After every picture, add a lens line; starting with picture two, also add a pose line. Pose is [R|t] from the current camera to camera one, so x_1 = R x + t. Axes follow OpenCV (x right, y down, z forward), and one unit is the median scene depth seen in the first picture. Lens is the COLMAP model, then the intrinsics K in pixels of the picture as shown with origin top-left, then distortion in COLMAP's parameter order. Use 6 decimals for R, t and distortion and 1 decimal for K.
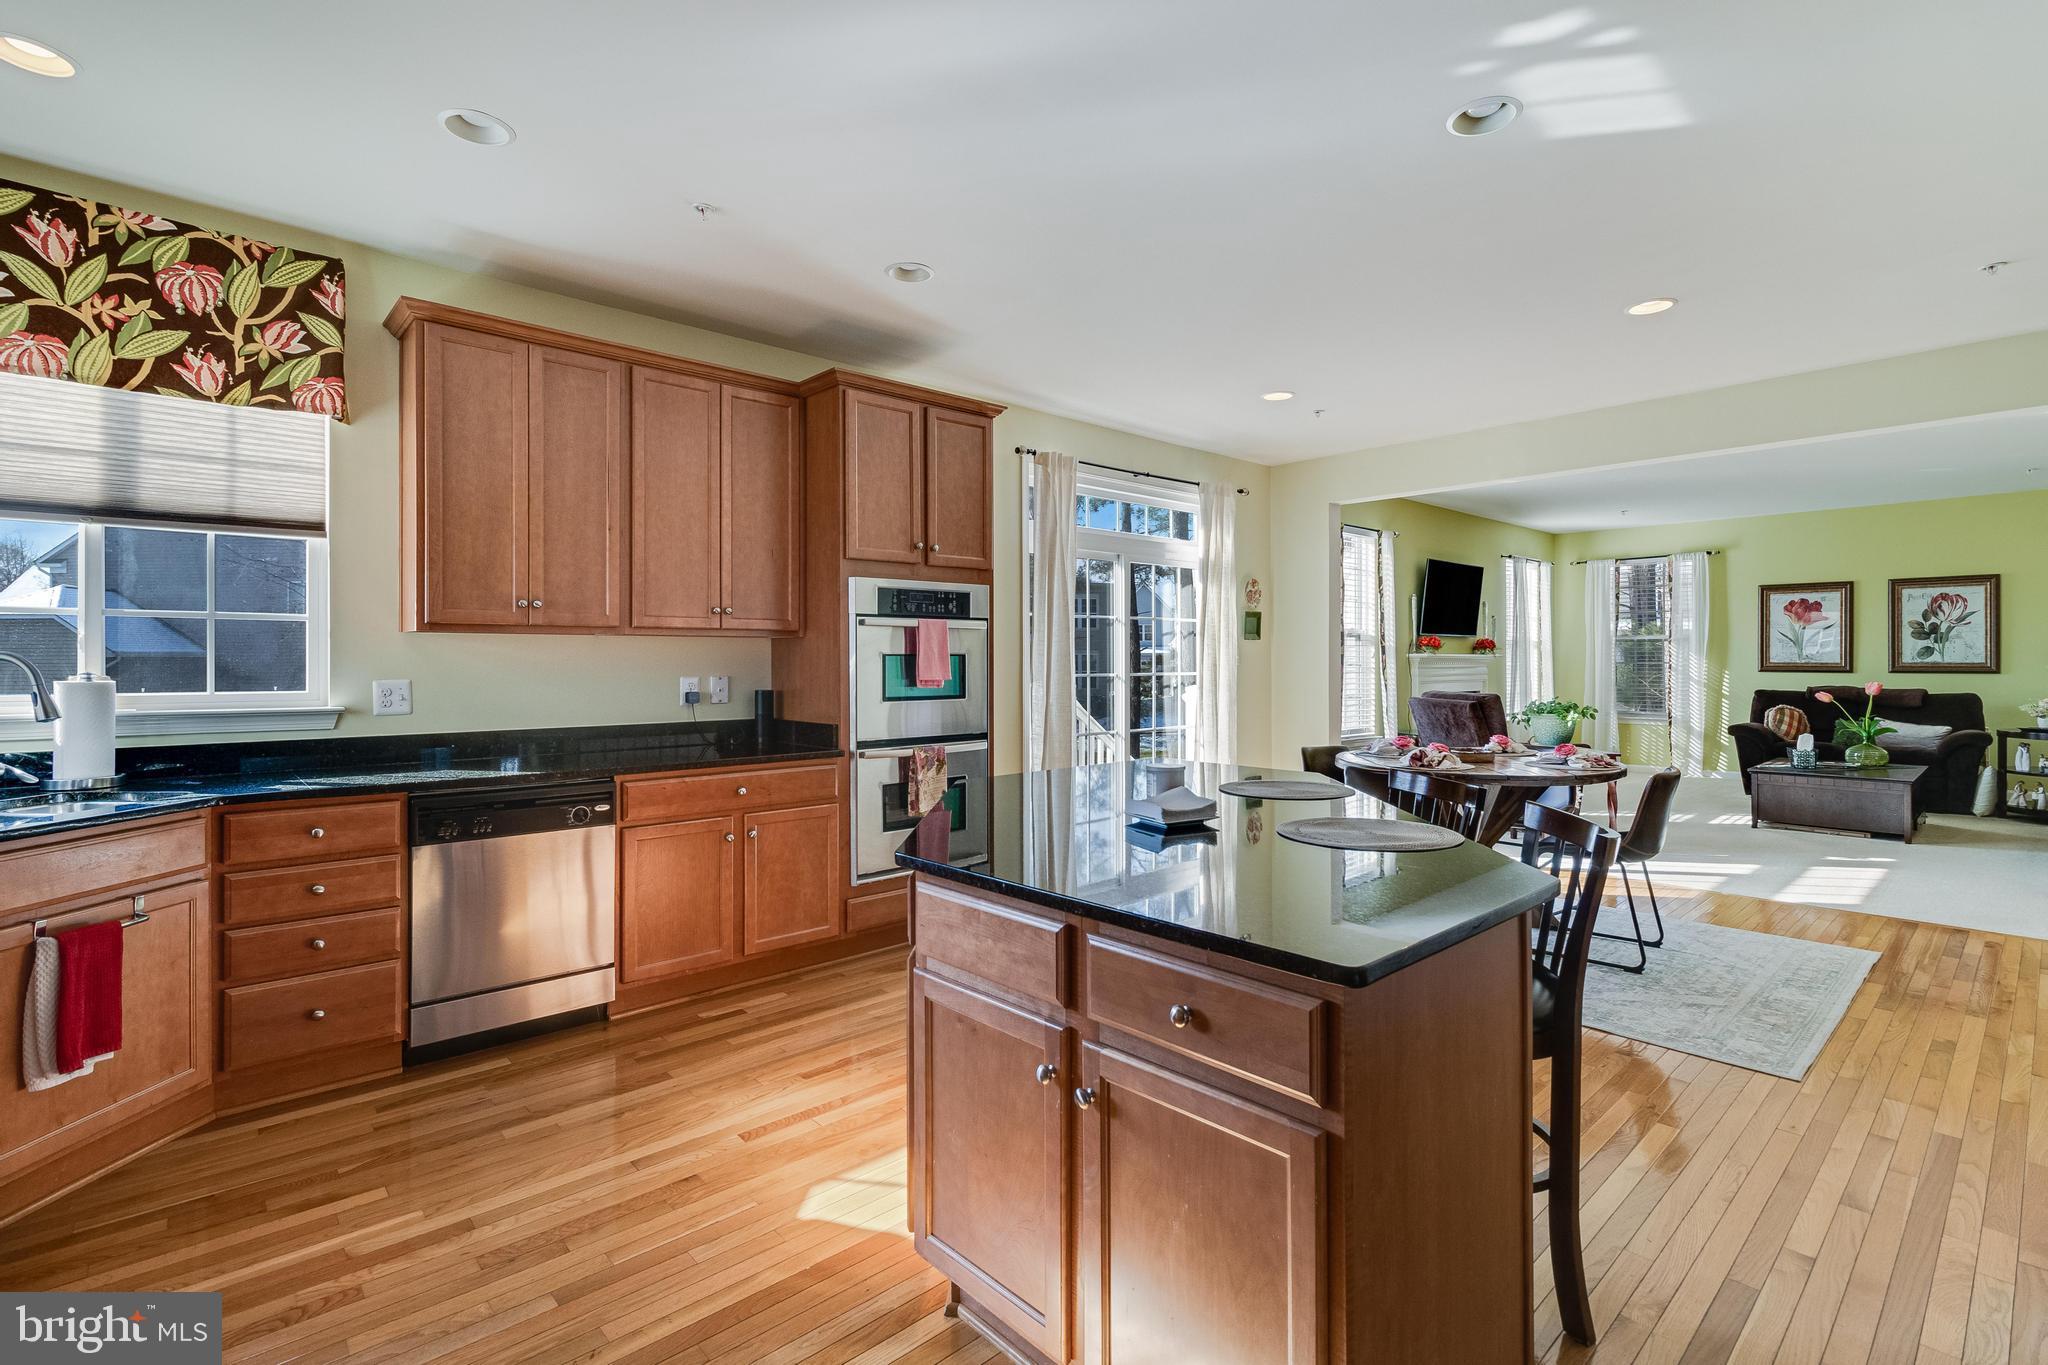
lens RADIAL K [[943.4, 0, 1026.0], [0, 943.4, 662.3], [0, 0, 1]] dist [0.001152, -0.000390]
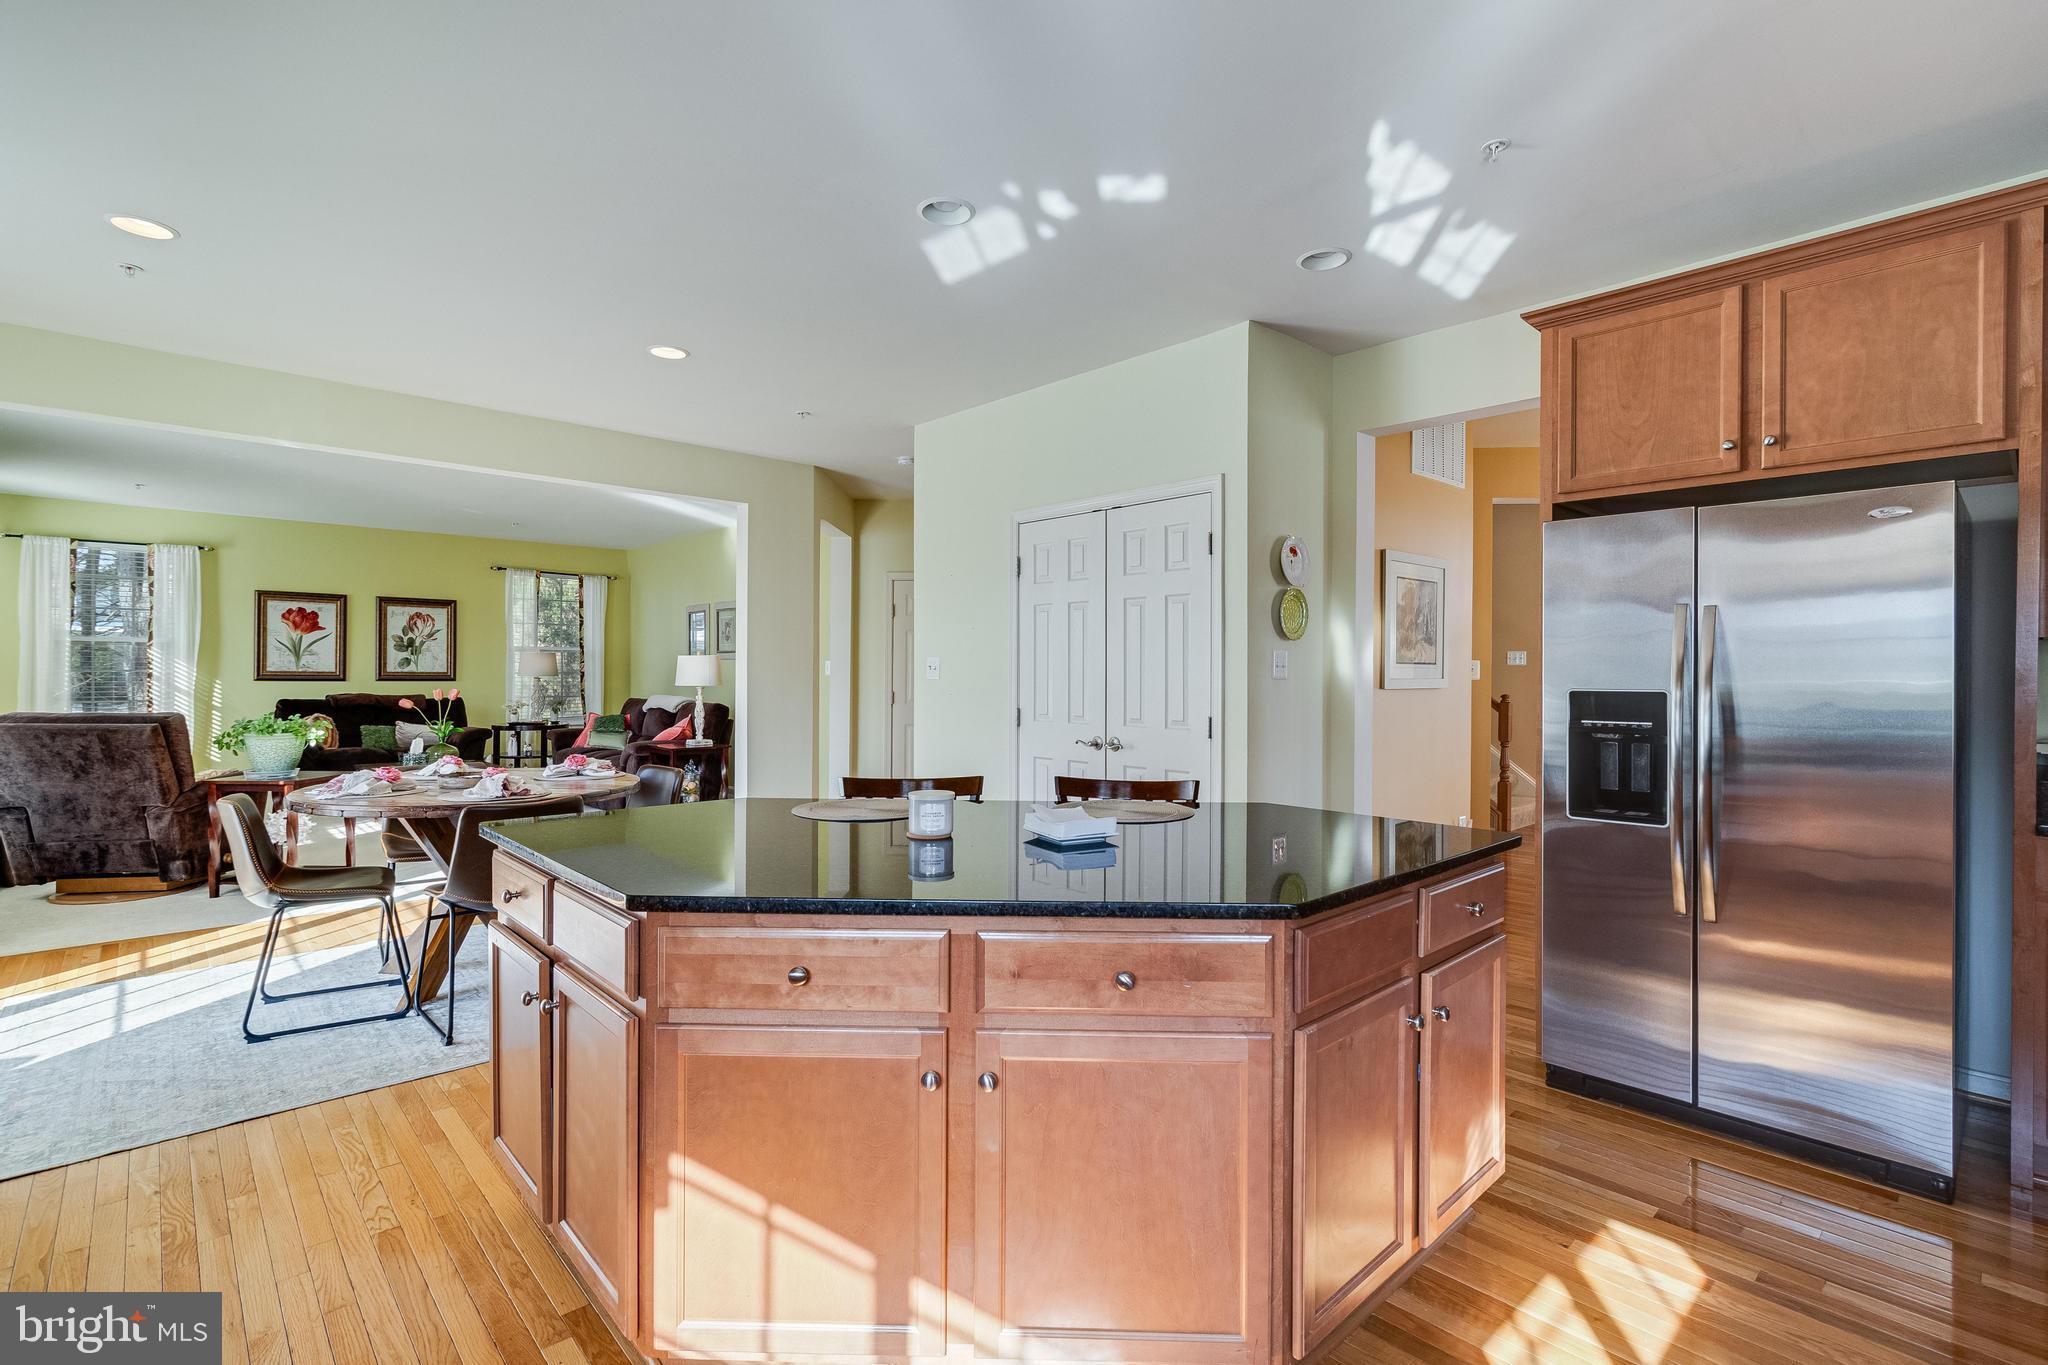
lens RADIAL K [[943.4, 0, 1018.3], [0, 943.4, 679.4], [0, 0, 1]] dist [0.001152, -0.000390]
pose [[-0.006685, -0.005349, 0.999963, -0.197468], [-0.003941, 0.999978, 0.005322, 0.000485], [-0.999970, -0.003905, -0.006706, 0.260165]]
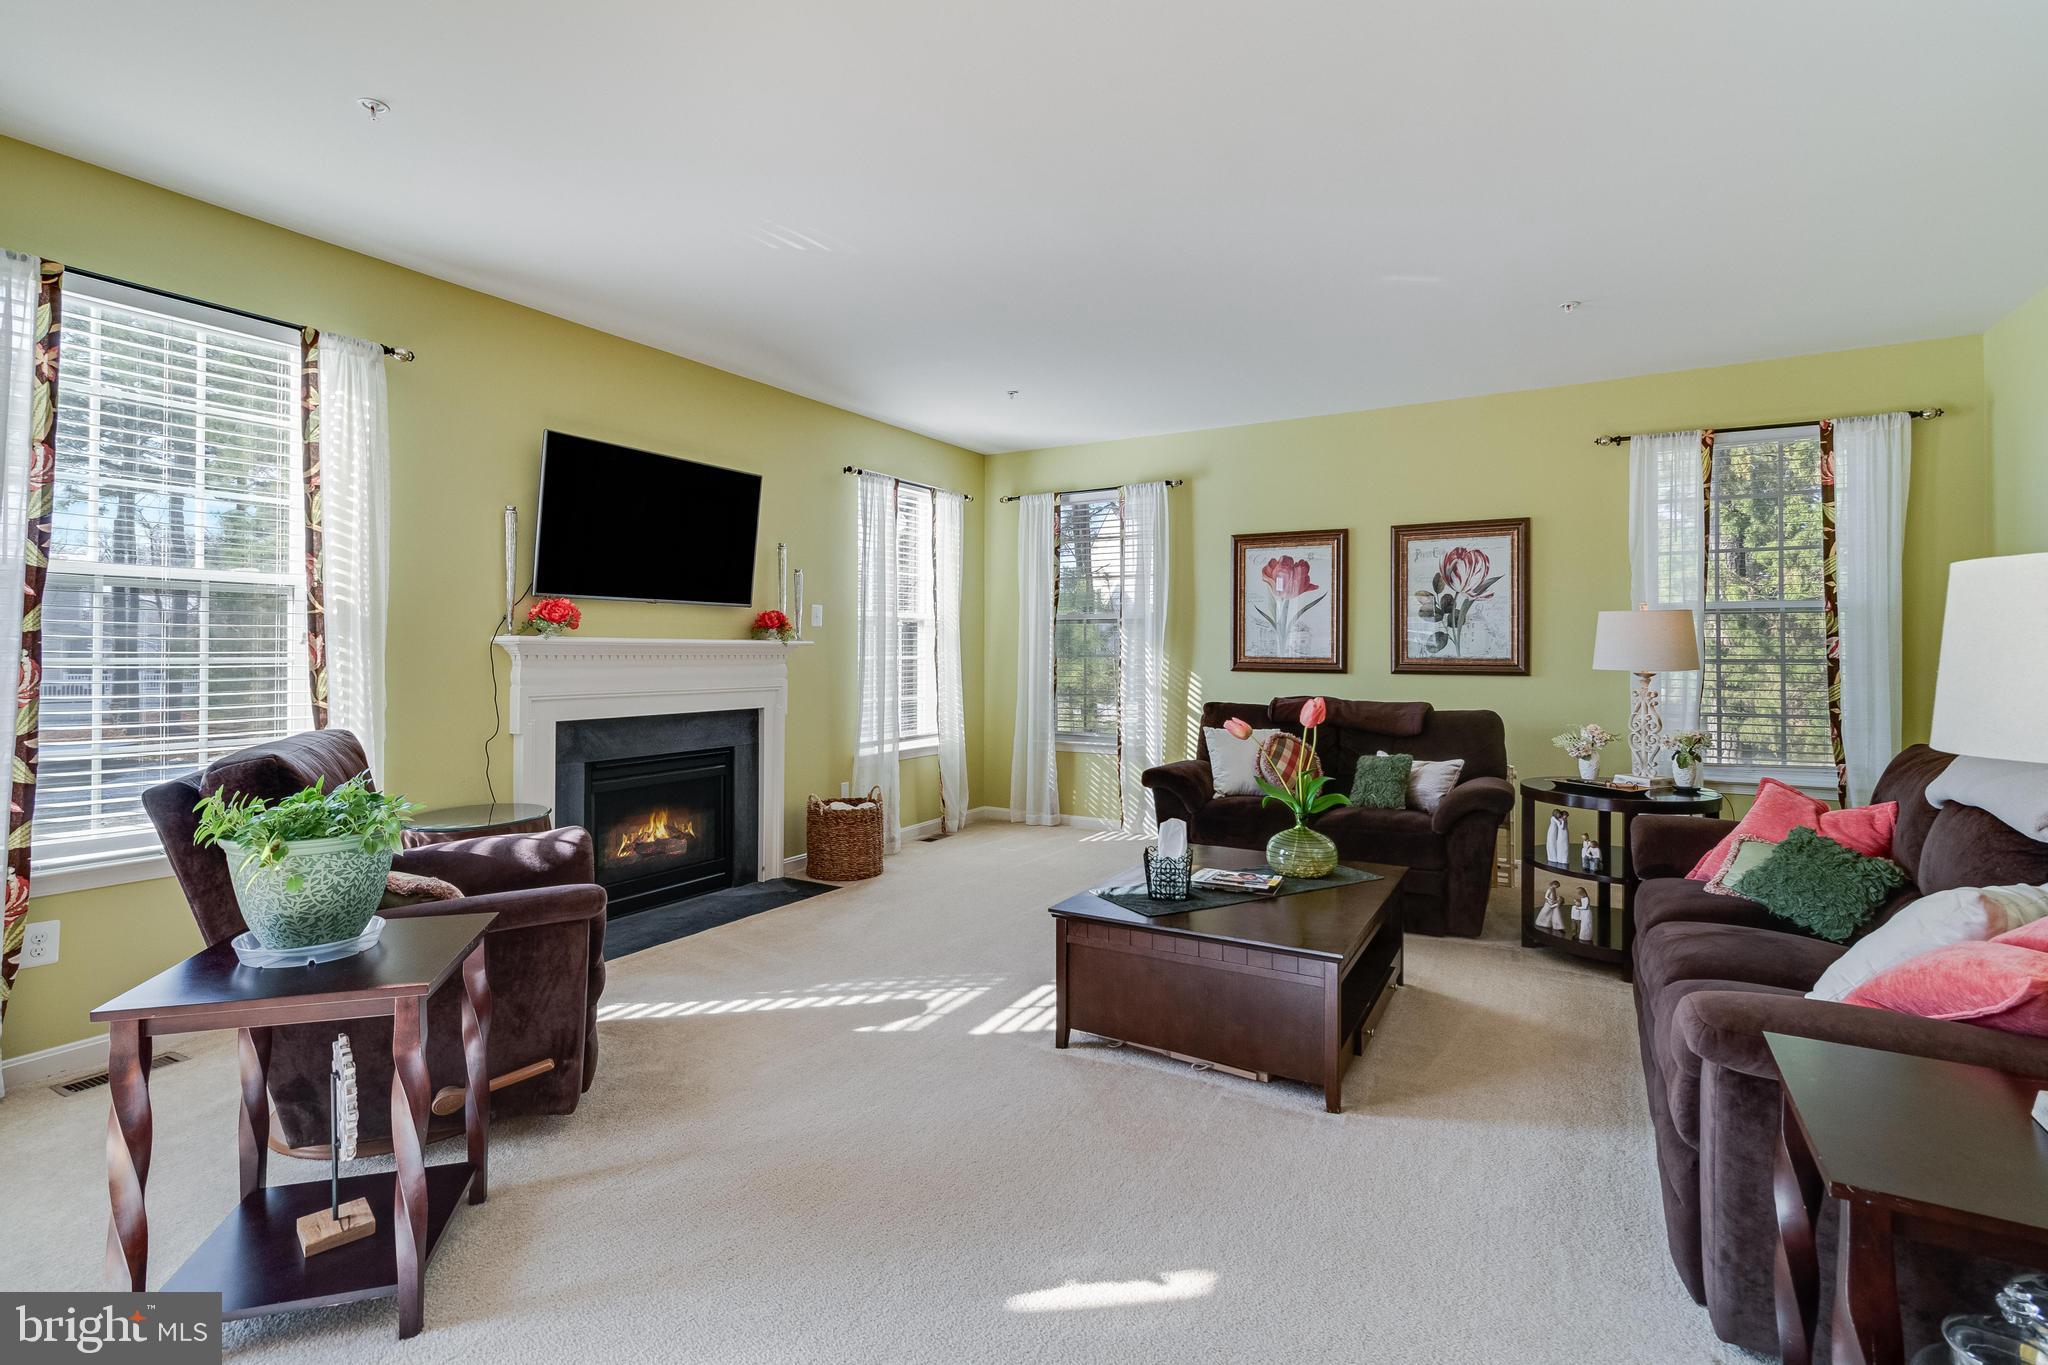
lens RADIAL K [[943.4, 0, 1036.2], [0, 943.4, 645.2], [0, 0, 1]] dist [0.001152, -0.000390]
pose [[0.953607, 0.006173, 0.300991, 0.504235], [-0.003692, 0.999954, -0.008810, -0.001650], [-0.301032, 0.007290, 0.953586, 0.476491]]
